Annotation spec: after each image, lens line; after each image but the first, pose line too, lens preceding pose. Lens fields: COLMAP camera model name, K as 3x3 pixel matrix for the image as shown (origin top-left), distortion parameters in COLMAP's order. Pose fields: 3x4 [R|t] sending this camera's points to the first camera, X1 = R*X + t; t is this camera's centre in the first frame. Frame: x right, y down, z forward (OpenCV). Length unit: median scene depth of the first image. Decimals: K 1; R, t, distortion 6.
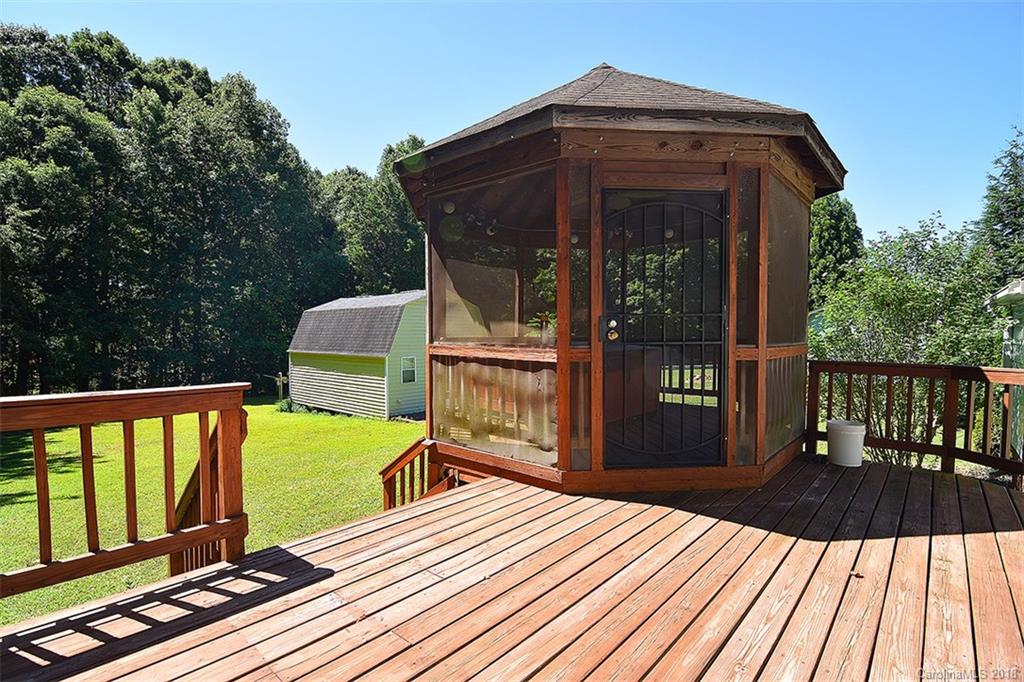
lens RADIAL K [[497.1, 0, 513.1], [0, 497.1, 341.9], [0, 0, 1]] dist [0.002265, -0.014063]
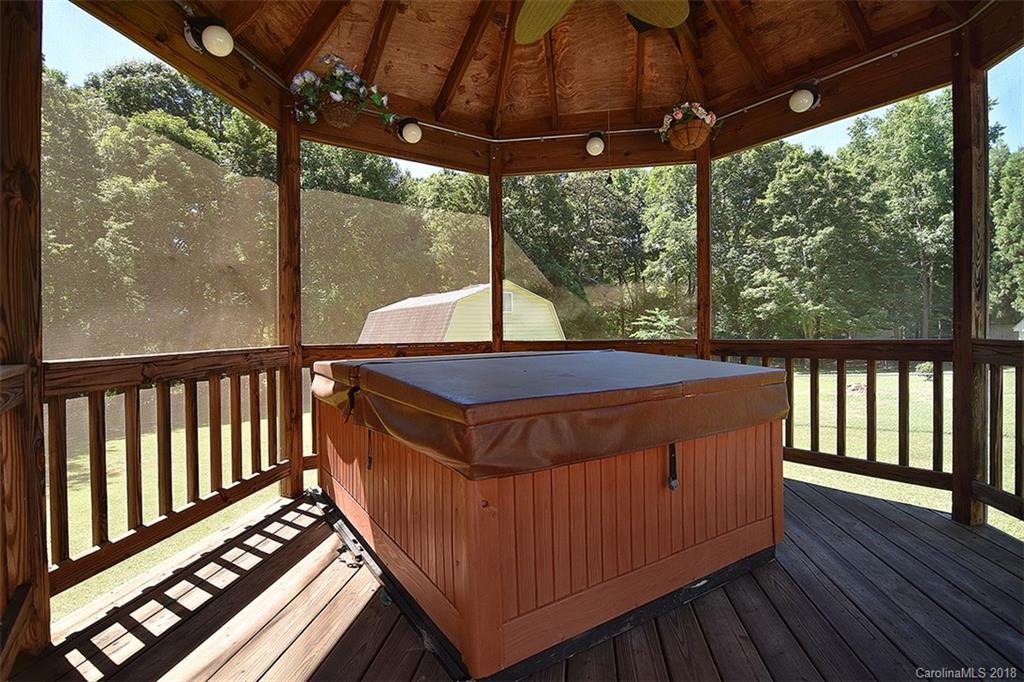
lens RADIAL K [[489.1, 0, 508.5], [0, 489.1, 336.2], [0, 0, 1]] dist [-0.000804, -0.022318]
pose [[0.968726, -0.013728, -0.247752, 0.051635], [0.010395, 0.999837, -0.014757, -0.001674], [0.247915, 0.011720, 0.968711, 0.163814]]
